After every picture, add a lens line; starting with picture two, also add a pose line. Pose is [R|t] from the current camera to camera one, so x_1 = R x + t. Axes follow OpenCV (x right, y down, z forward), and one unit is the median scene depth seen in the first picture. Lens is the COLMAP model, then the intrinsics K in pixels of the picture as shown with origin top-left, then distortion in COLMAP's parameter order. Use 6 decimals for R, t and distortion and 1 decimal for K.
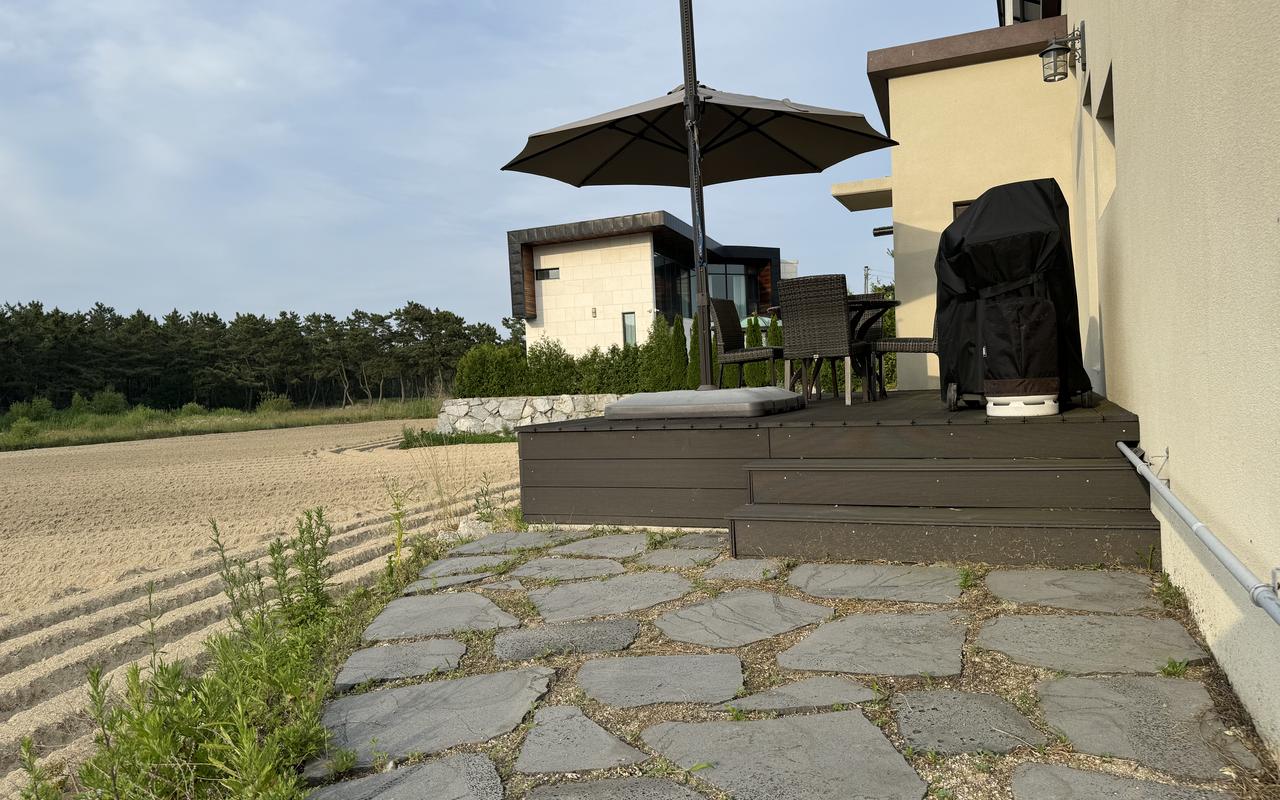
lens RADIAL K [[894.3, 0, 640.0], [0, 894.3, 400.0], [0, 0, 1]] dist [0.130107, -0.196011]
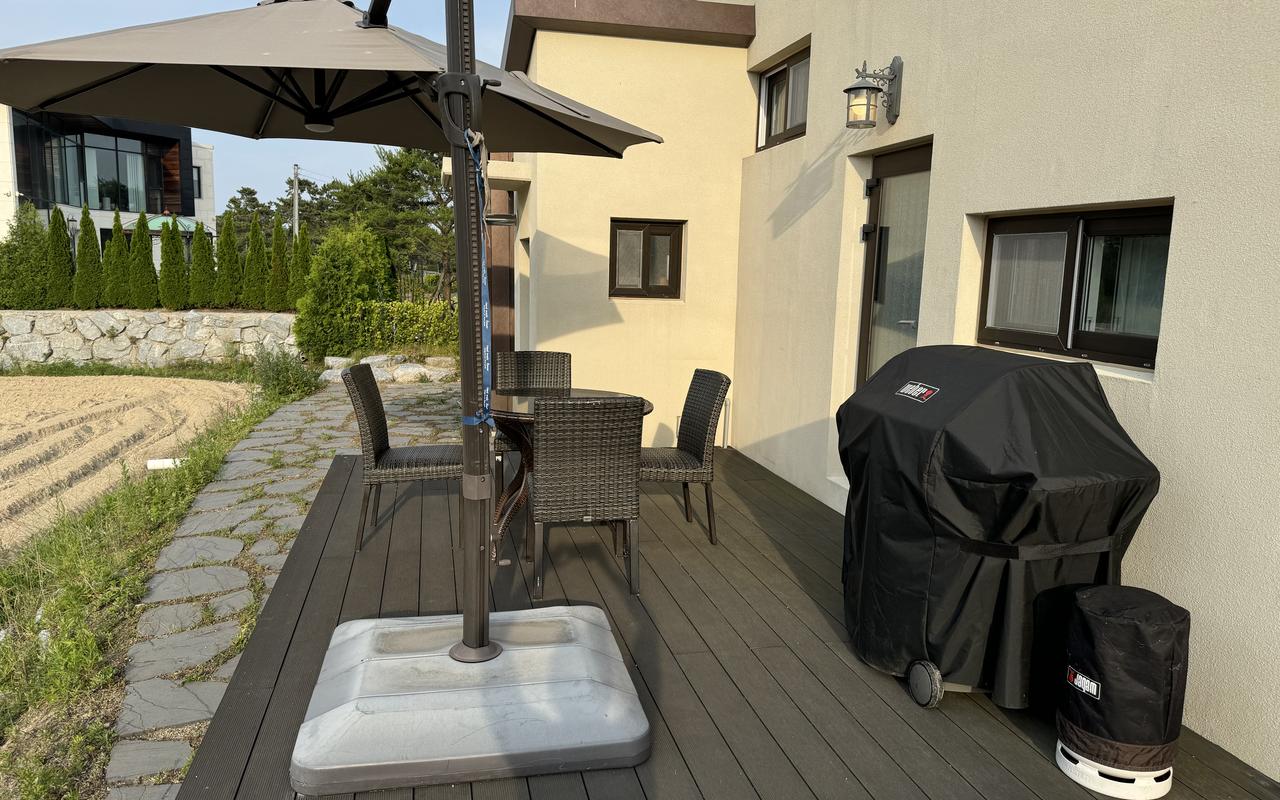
lens RADIAL K [[894.3, 0, 640.0], [0, 894.3, 400.0], [0, 0, 1]] dist [0.130107, -0.196011]
pose [[0.801213, -0.022336, 0.597963, -0.023194], [-0.048367, 0.993616, 0.101922, -0.031328], [-0.596422, -0.110583, 0.795017, 0.078125]]
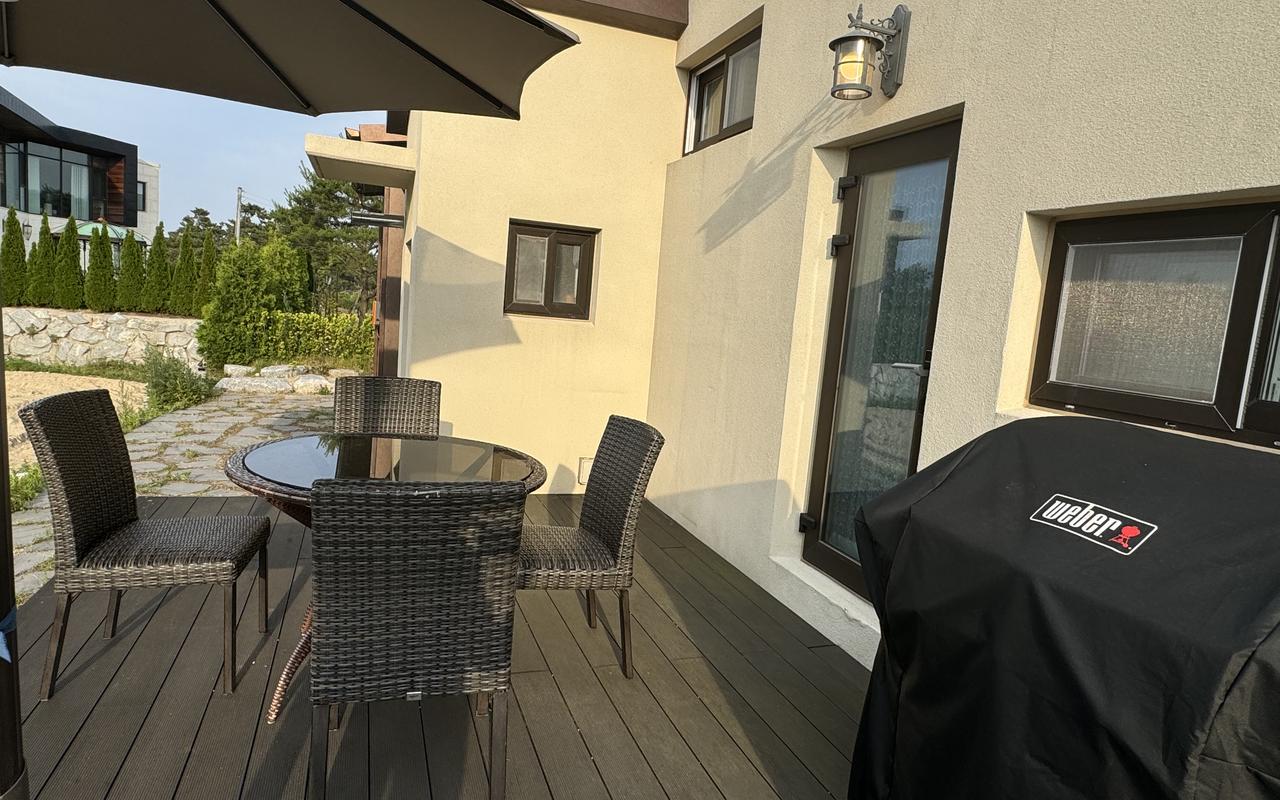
lens RADIAL K [[746.1, 0, 640.0], [0, 746.1, 400.0], [0, 0, 1]] dist [-0.001754, -0.000583]
pose [[0.720201, 0.019876, 0.693481, 0.008504], [-0.101070, 0.991931, 0.076534, -0.030742], [-0.686364, -0.125210, 0.716399, 0.118354]]
